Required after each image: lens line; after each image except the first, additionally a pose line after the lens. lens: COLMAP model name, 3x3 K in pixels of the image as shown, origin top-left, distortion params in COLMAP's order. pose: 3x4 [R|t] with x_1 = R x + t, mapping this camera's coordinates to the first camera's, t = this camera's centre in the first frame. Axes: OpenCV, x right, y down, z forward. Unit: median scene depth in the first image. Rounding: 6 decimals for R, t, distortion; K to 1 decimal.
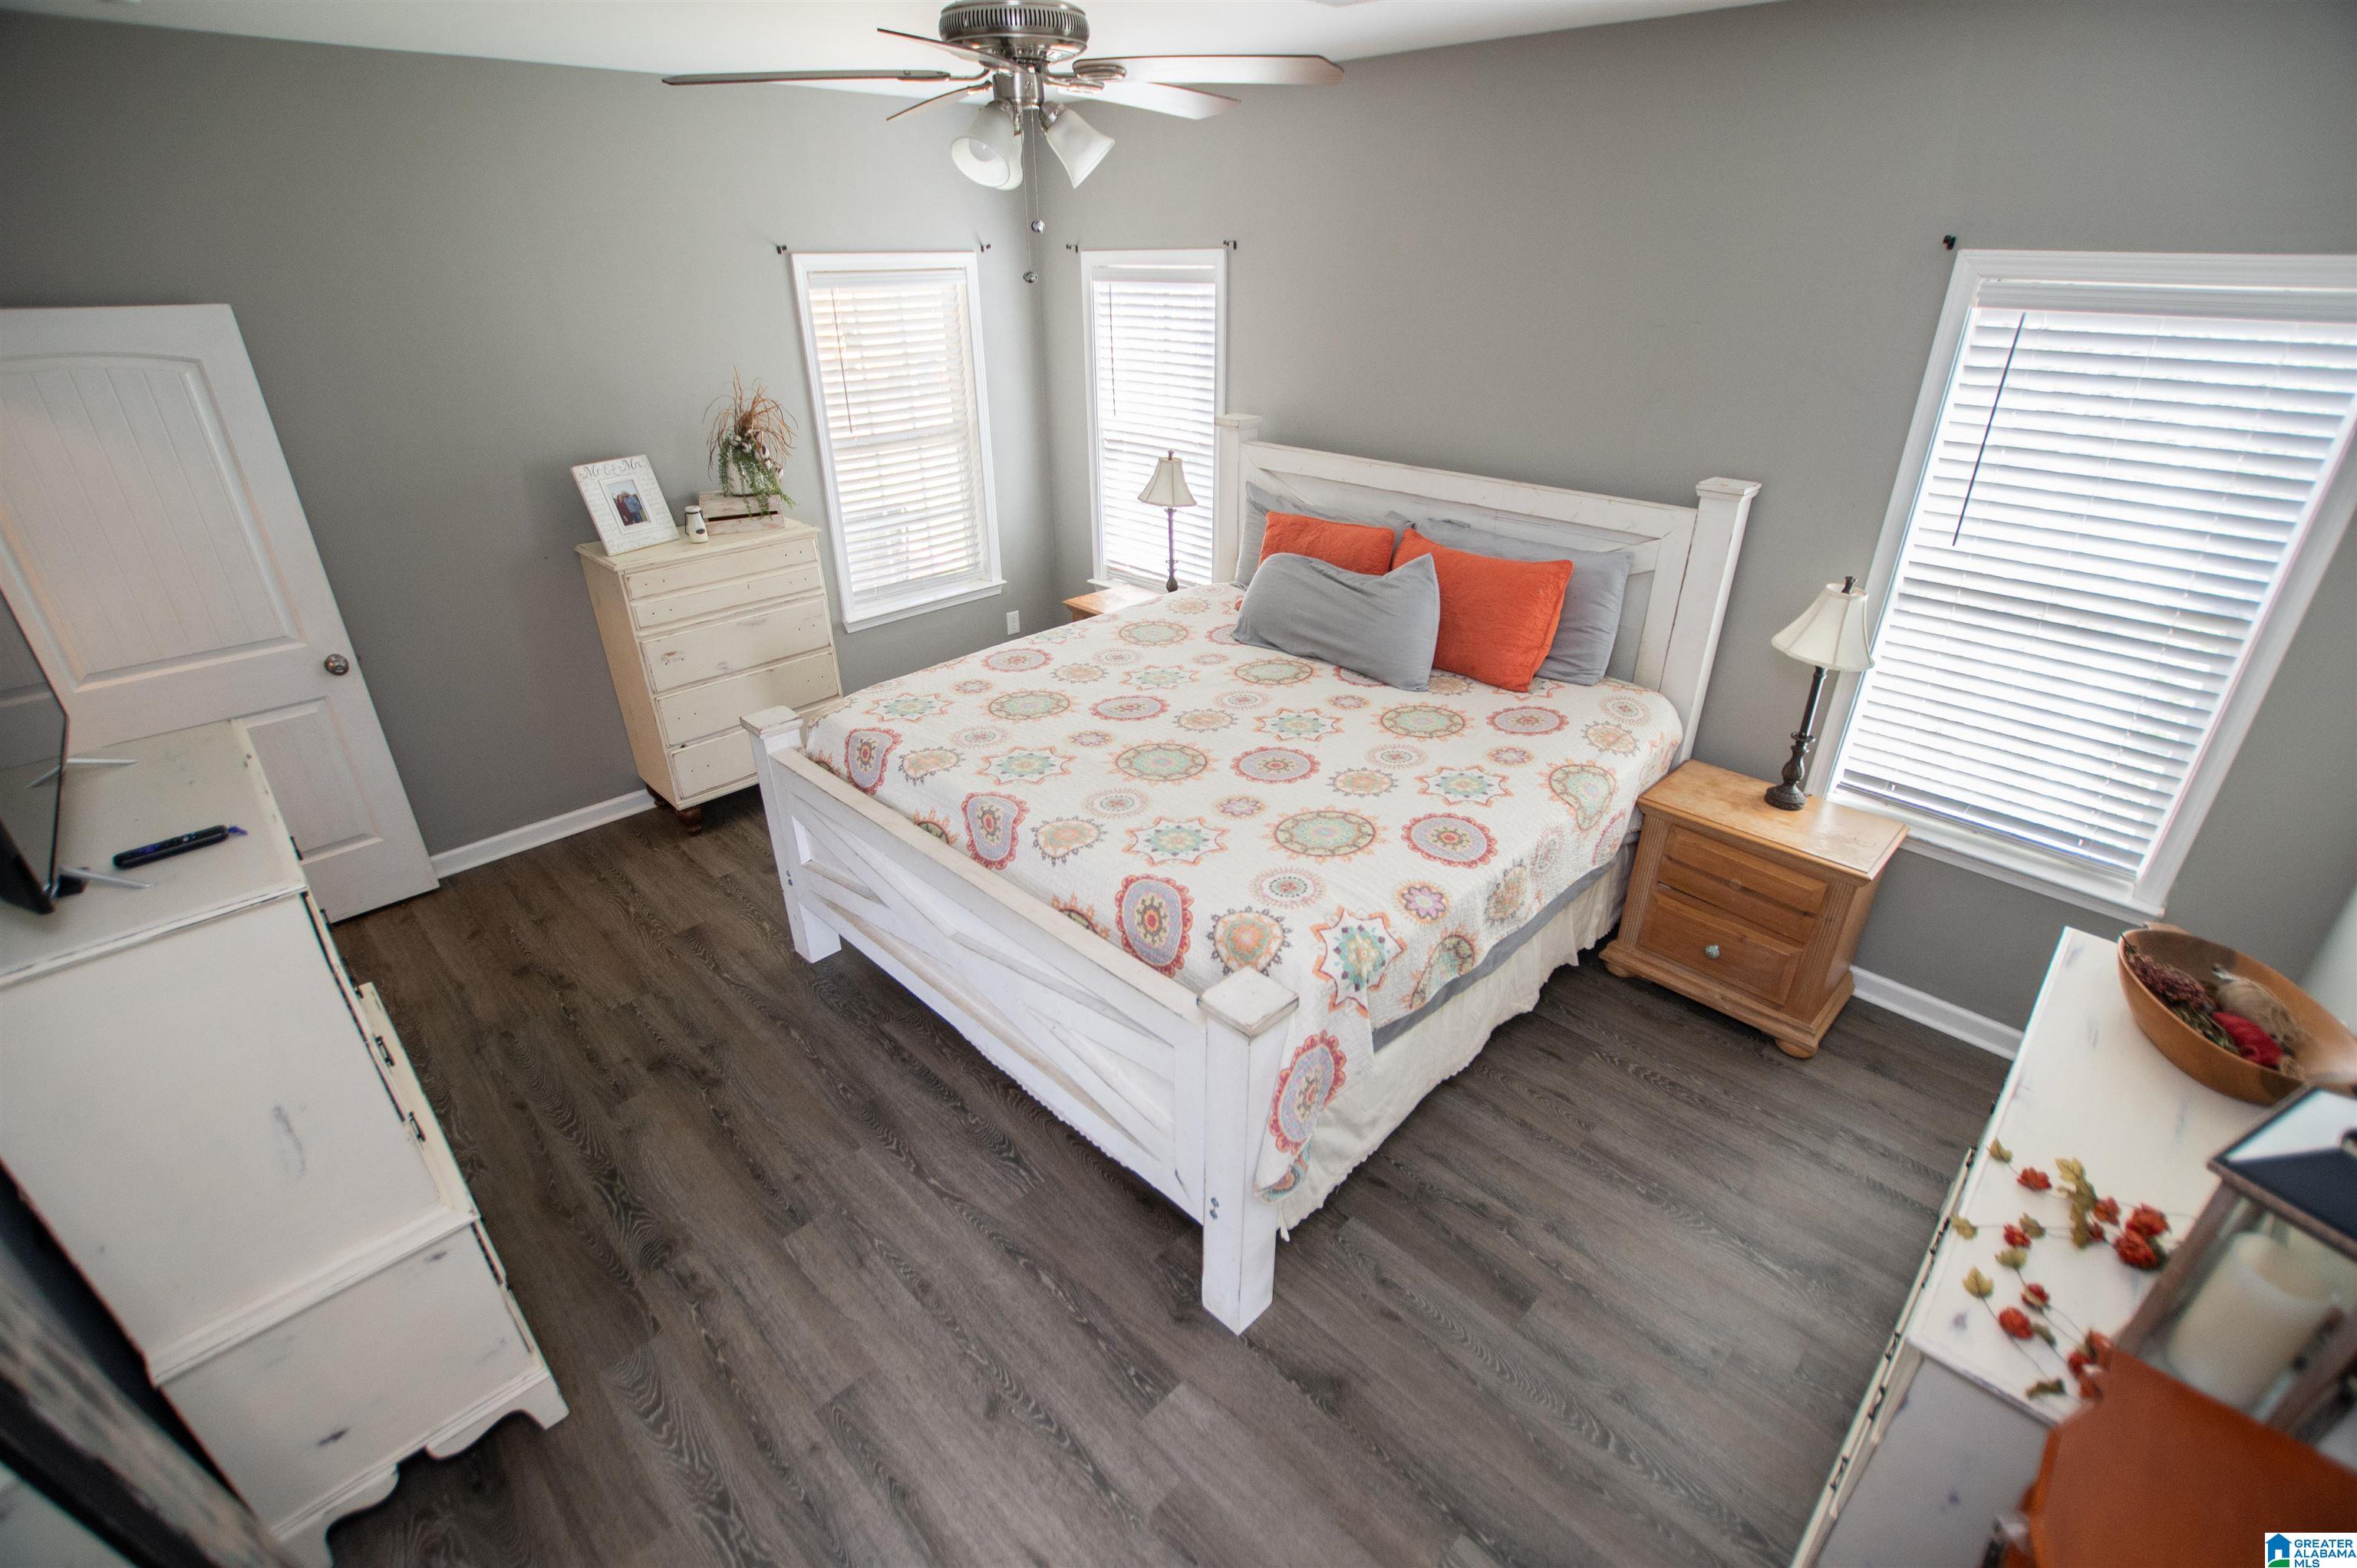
lens RADIAL K [[1040.3, 0, 1180.8], [0, 1040.3, 778.6], [0, 0, 1]] dist [-0.027041, 0.000511]
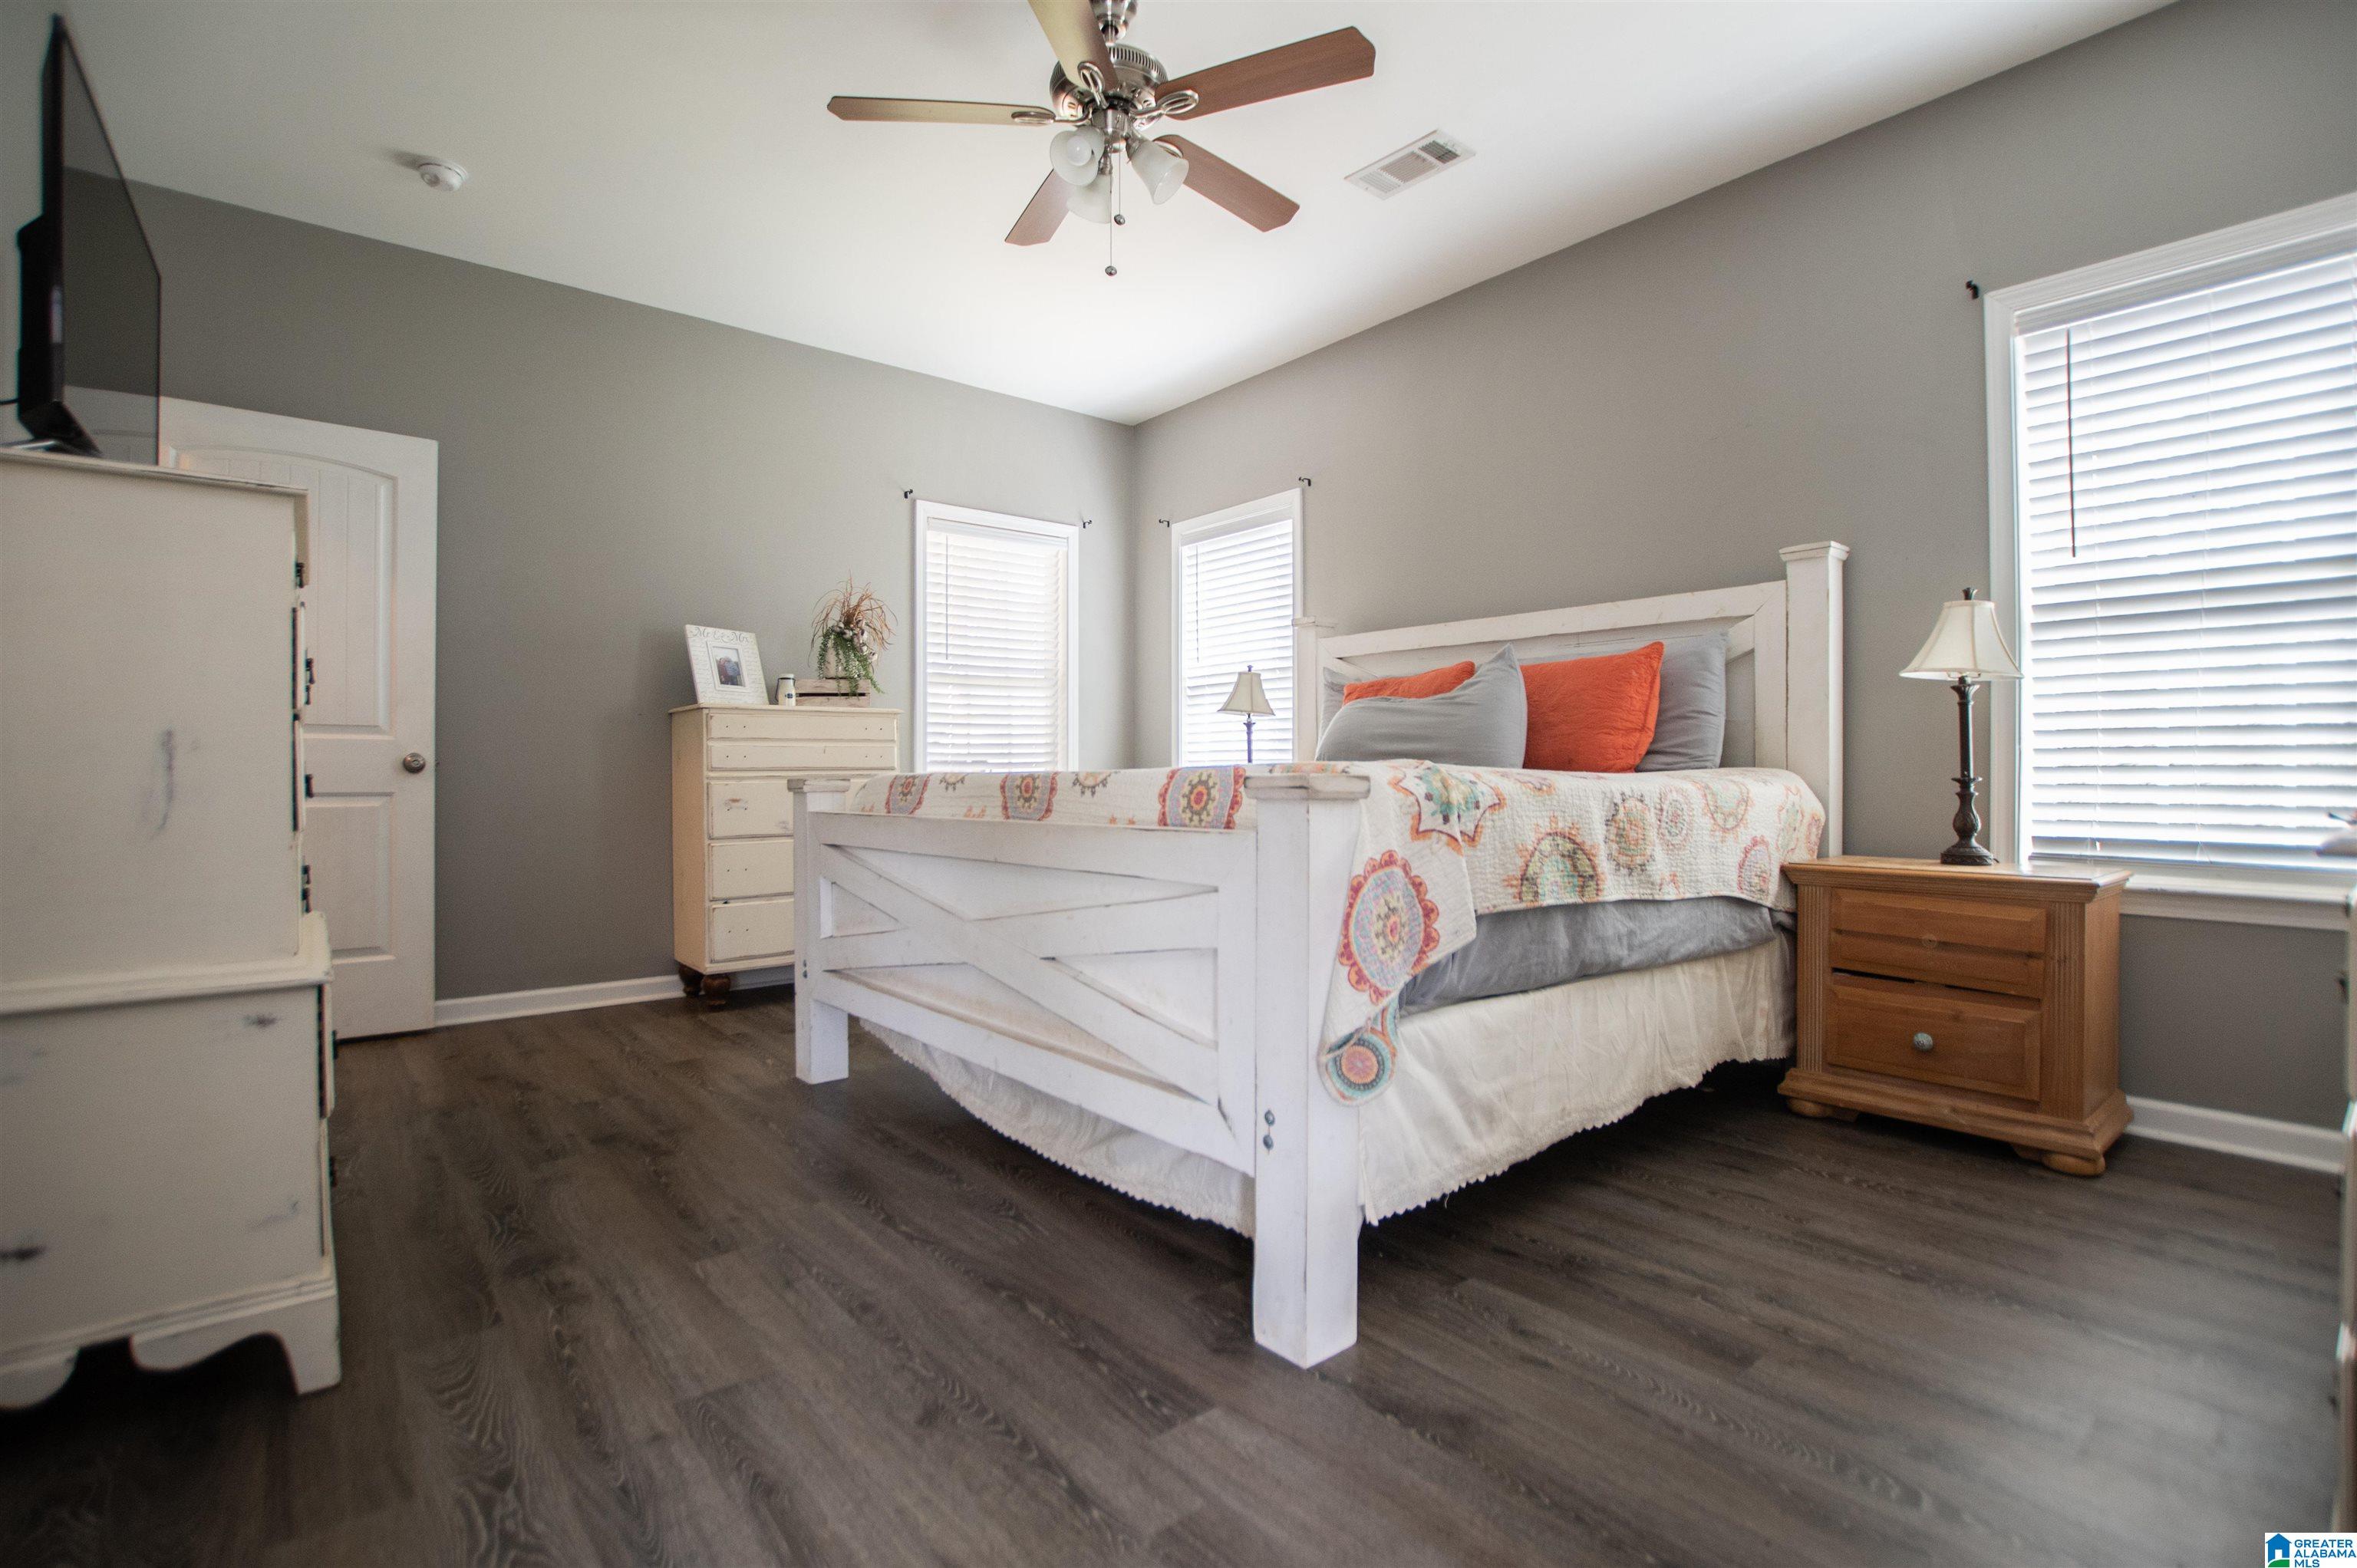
lens RADIAL K [[1071.6, 0, 1178.5], [0, 1071.6, 784.0], [0, 0, 1]] dist [-0.027443, 0.000358]
pose [[0.995664, 0.003048, -0.092977, 0.034393], [-0.044414, 0.893772, -0.446316, 0.482508], [0.081740, 0.448510, 0.890032, 0.197658]]
